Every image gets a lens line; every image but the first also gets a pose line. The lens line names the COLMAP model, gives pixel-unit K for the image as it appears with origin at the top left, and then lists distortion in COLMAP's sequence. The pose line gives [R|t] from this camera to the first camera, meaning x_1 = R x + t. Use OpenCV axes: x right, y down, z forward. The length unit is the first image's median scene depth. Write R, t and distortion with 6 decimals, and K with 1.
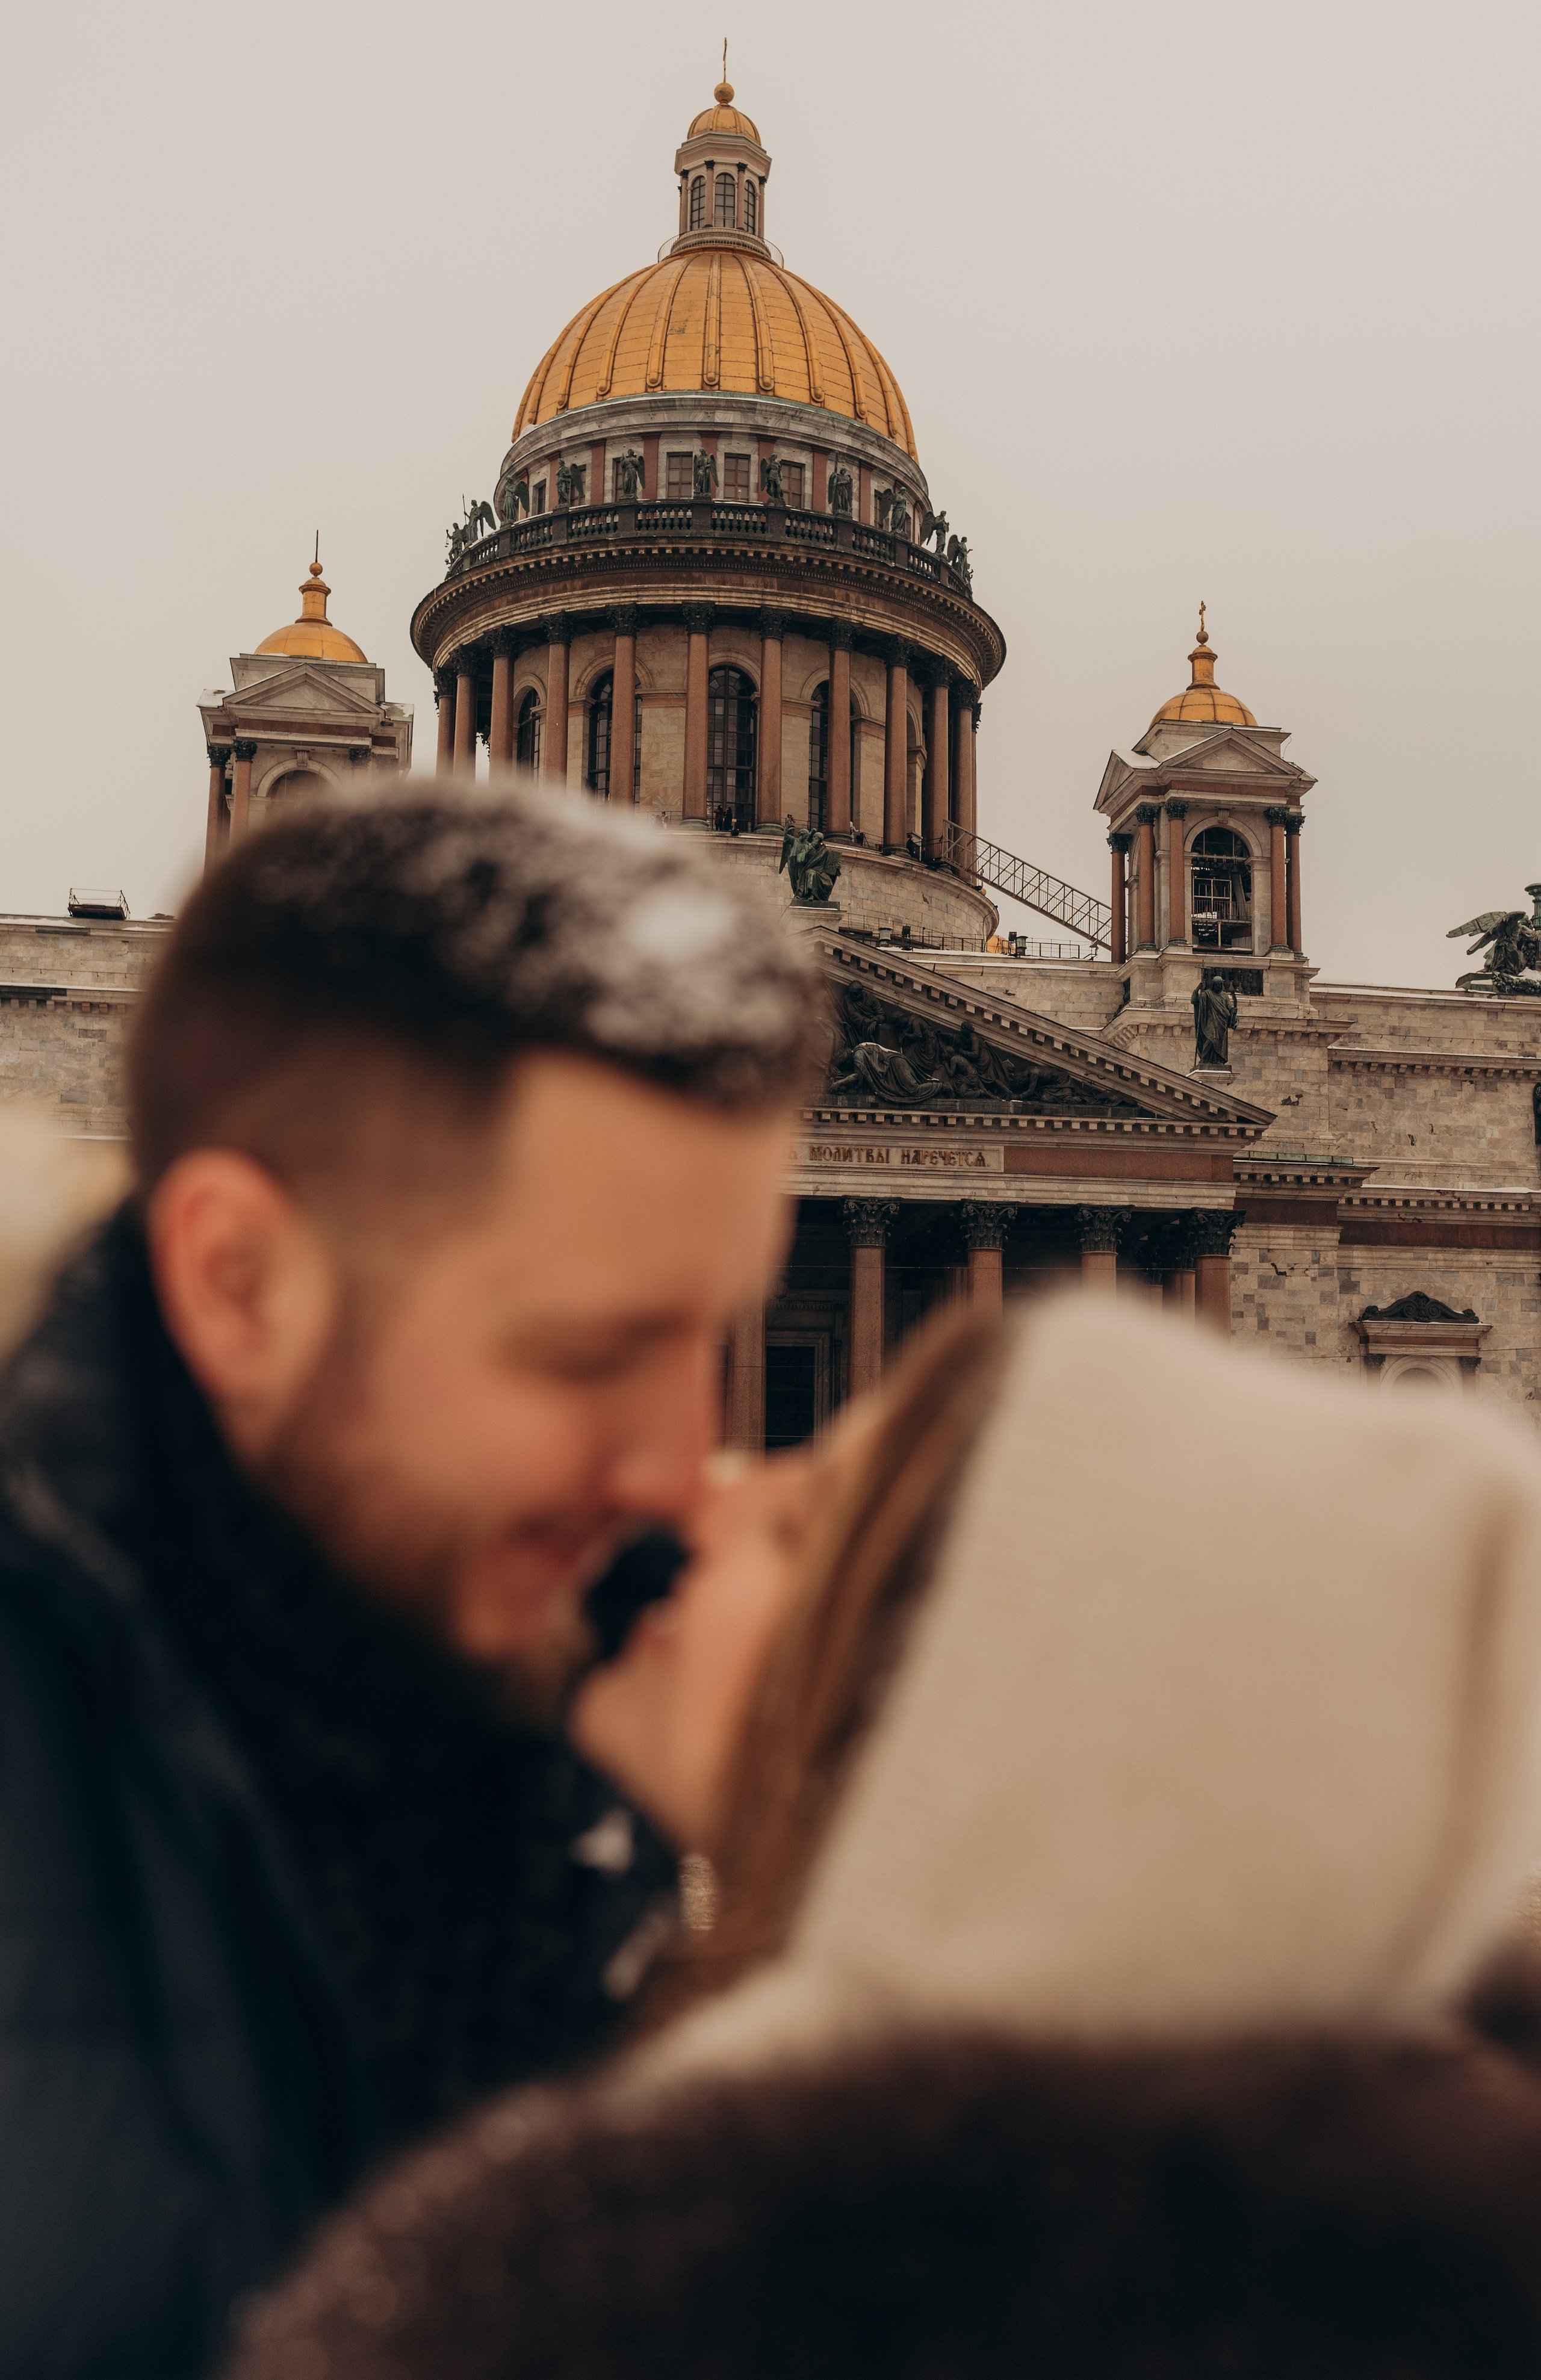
lens RADIAL K [[2630.4, 0, 933.7], [0, 2630.4, 1154.9], [0, 0, 1]] dist [-0.010569, -0.030309]
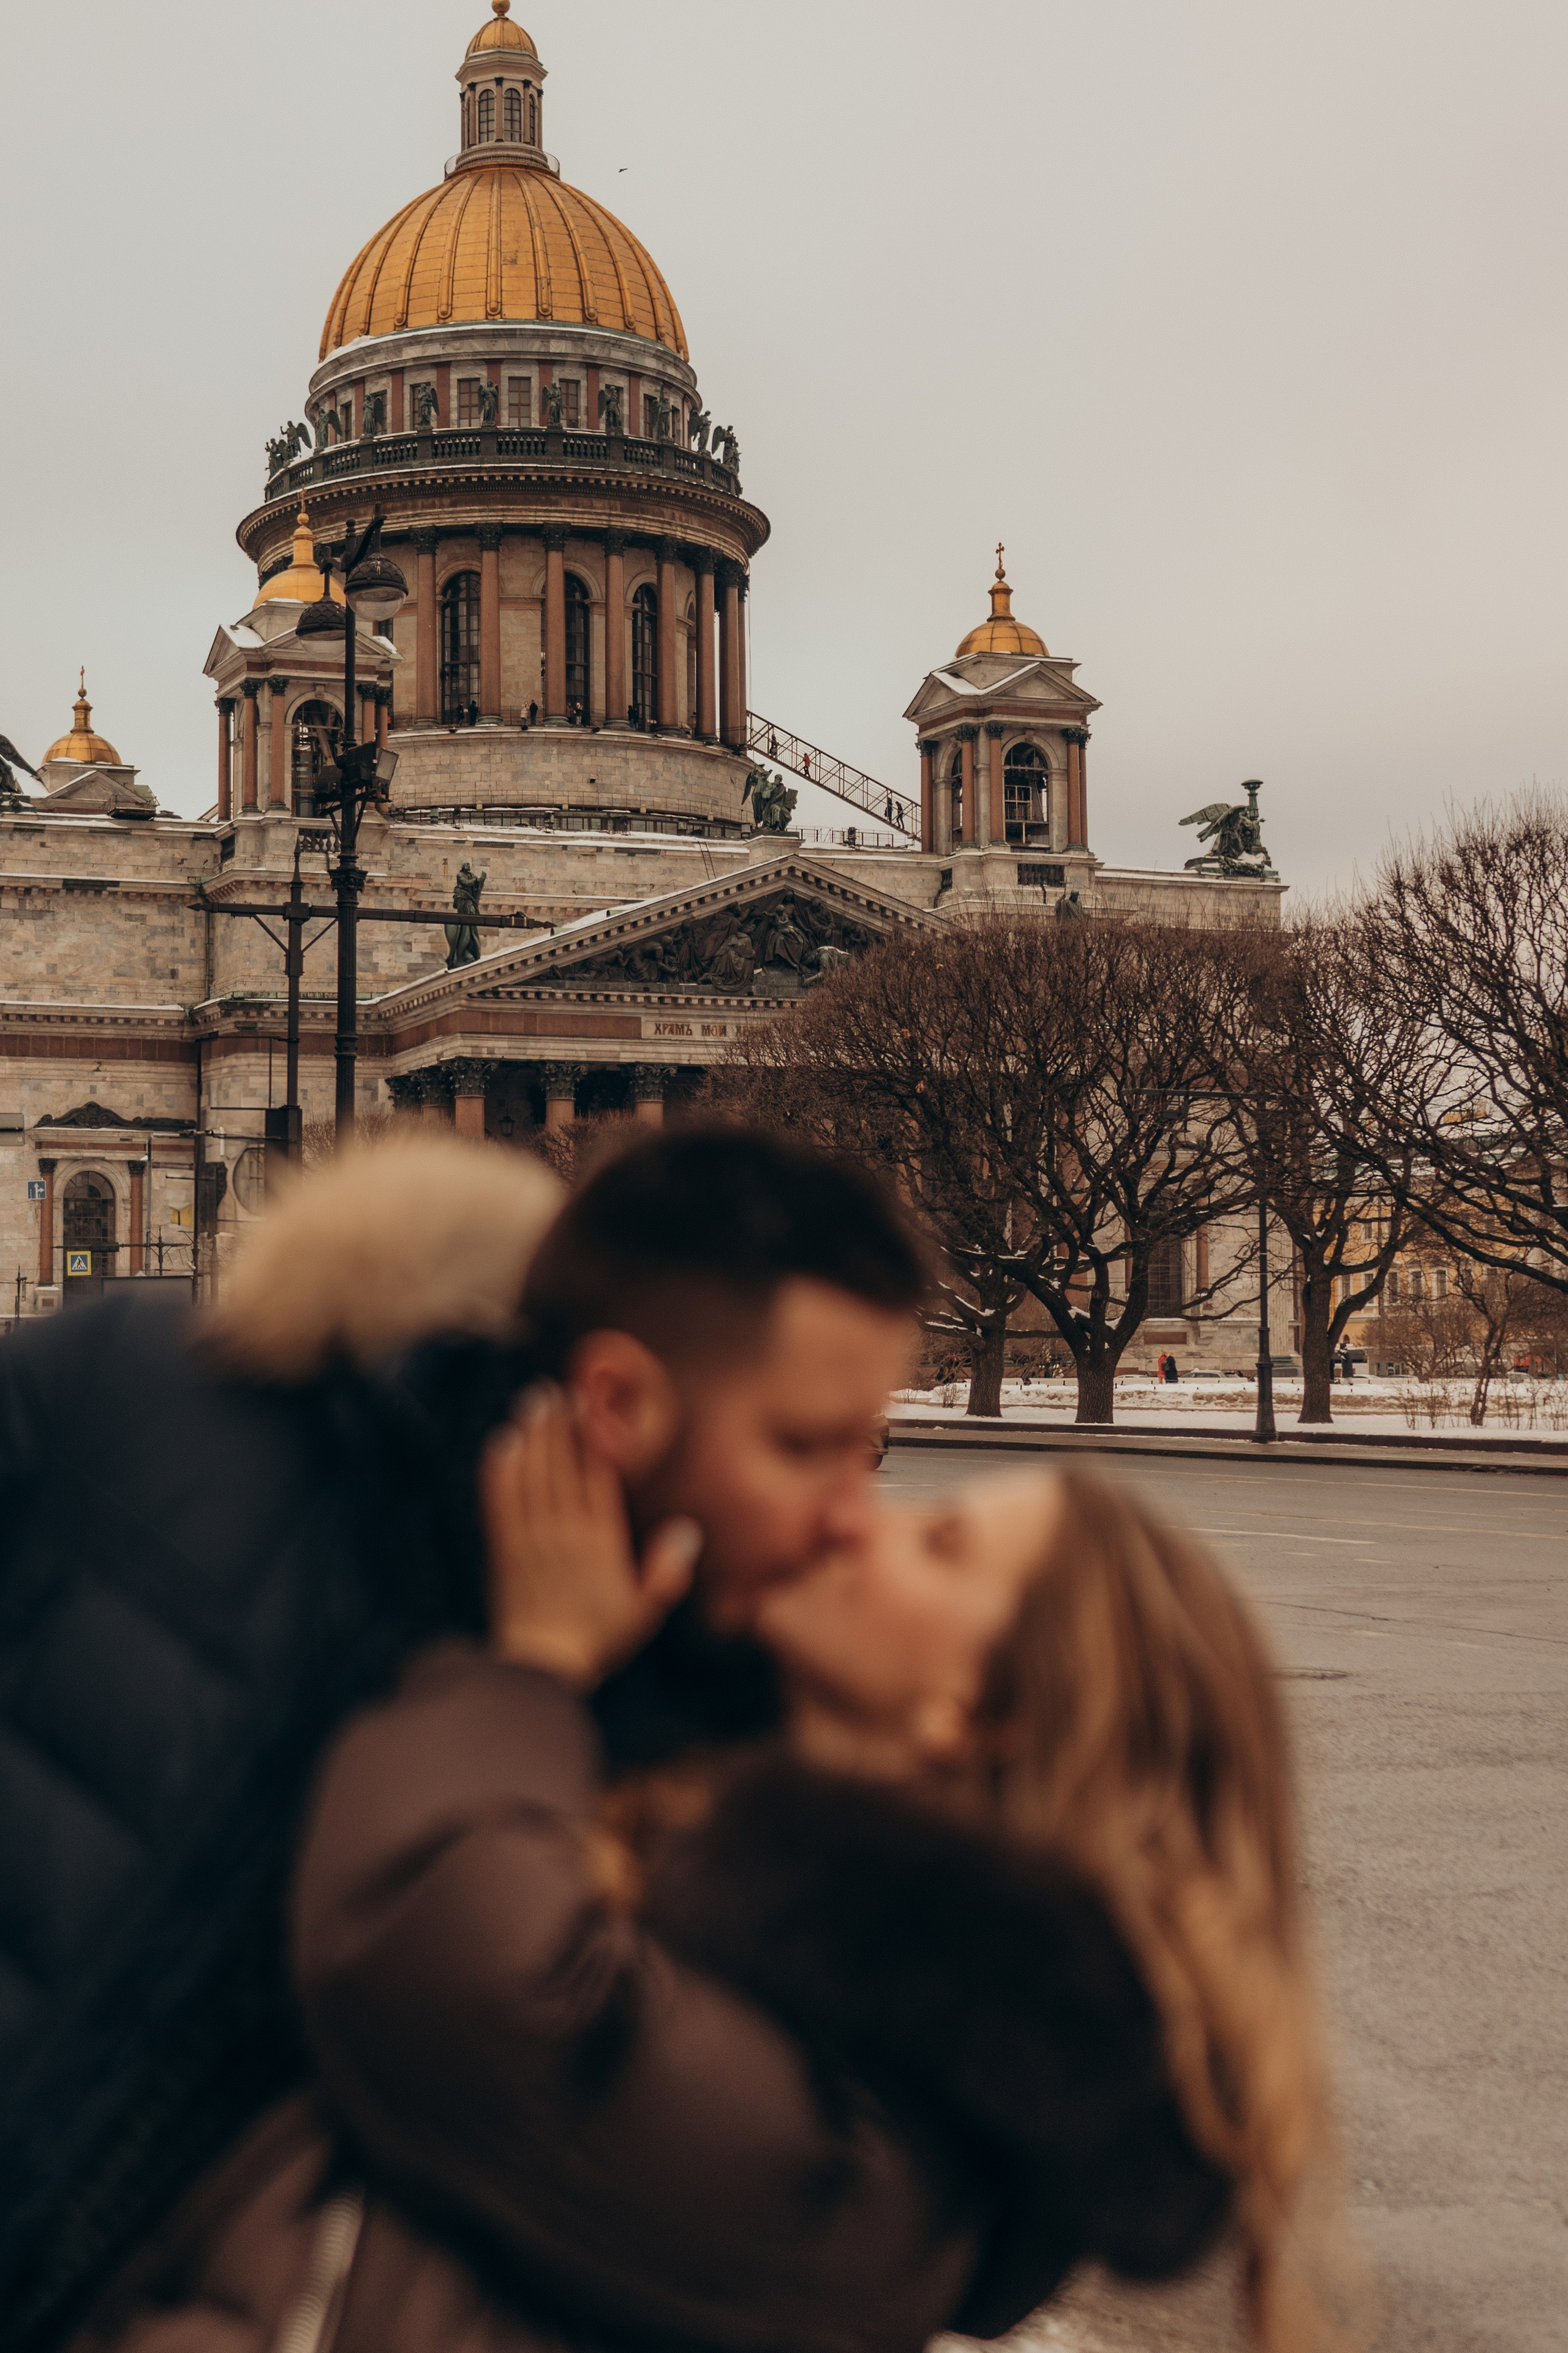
lens RADIAL K [[3501.4, 0, 333.8], [0, 3501.4, 1080.6], [0, 0, 1]] dist [-0.014521, 0.009020]
pose [[0.992537, 0.002187, 0.121924, -0.381811], [-0.011287, 0.997194, 0.074001, -0.081948], [-0.121420, -0.074825, 0.989777, -0.530699]]
